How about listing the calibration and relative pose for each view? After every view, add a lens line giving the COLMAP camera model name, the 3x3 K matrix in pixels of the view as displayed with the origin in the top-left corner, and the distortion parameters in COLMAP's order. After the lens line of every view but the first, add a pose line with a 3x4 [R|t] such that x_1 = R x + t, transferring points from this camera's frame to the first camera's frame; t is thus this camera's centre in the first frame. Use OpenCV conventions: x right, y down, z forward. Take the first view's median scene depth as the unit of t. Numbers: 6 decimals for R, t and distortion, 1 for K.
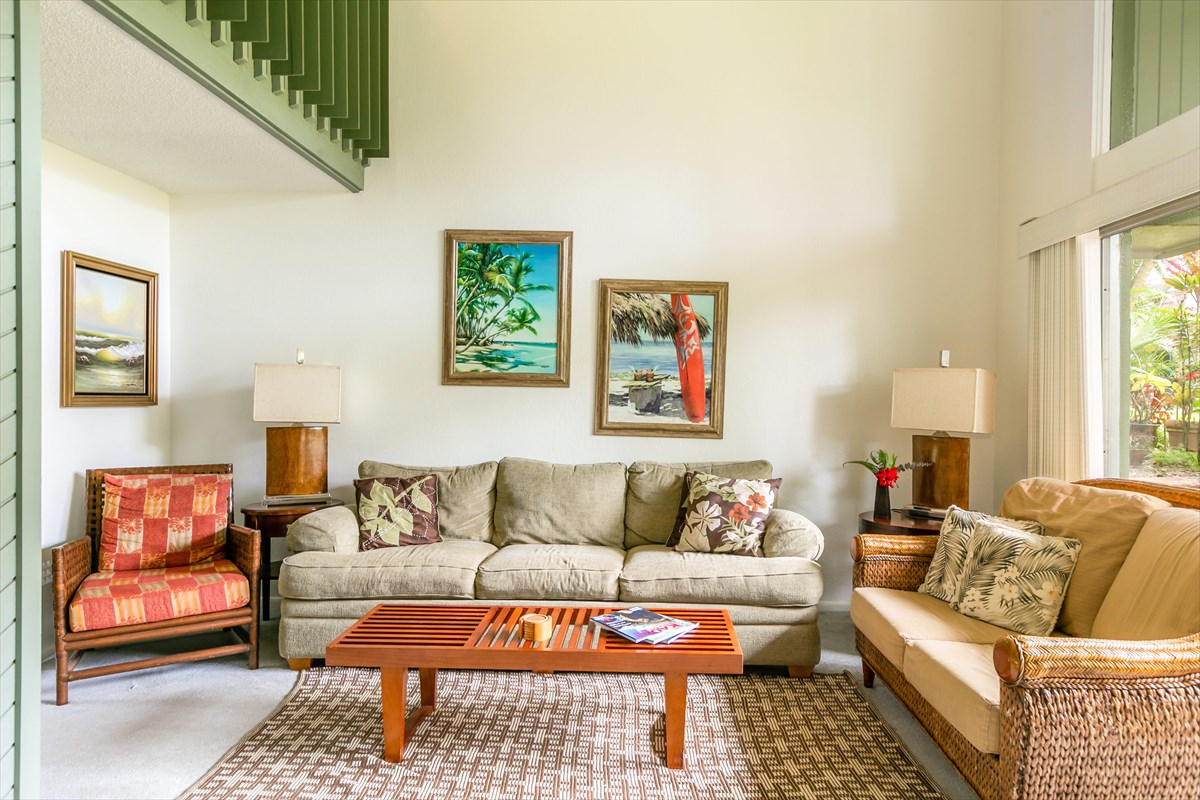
lens RADIAL K [[722.1, 0, 602.3], [0, 722.1, 368.2], [0, 0, 1]] dist [0.000323, -0.001869]
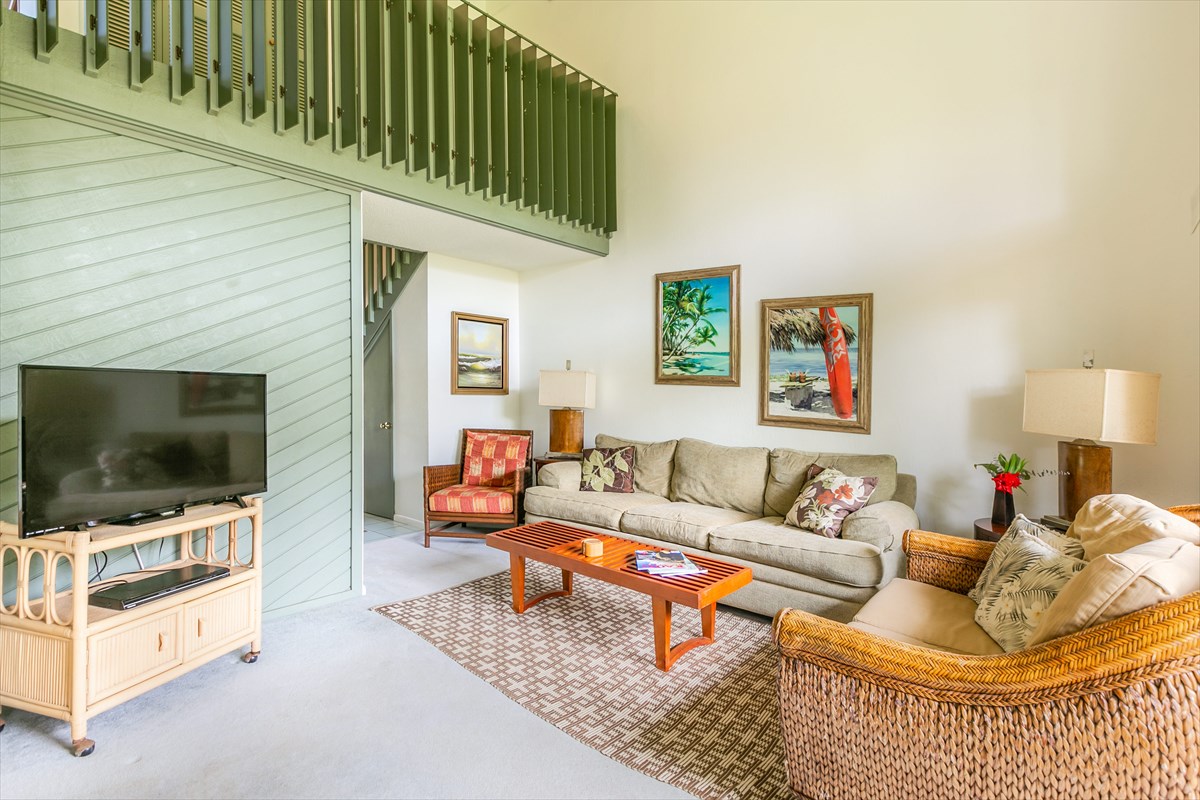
lens RADIAL K [[579.3, 0, 603.6], [0, 579.3, 361.6], [0, 0, 1]] dist [-0.002372, -0.000237]
pose [[0.783730, -0.017340, -0.620859, 0.404946], [0.007352, 0.999799, -0.018643, -0.000336], [0.621058, 0.010046, 0.783700, 0.047879]]
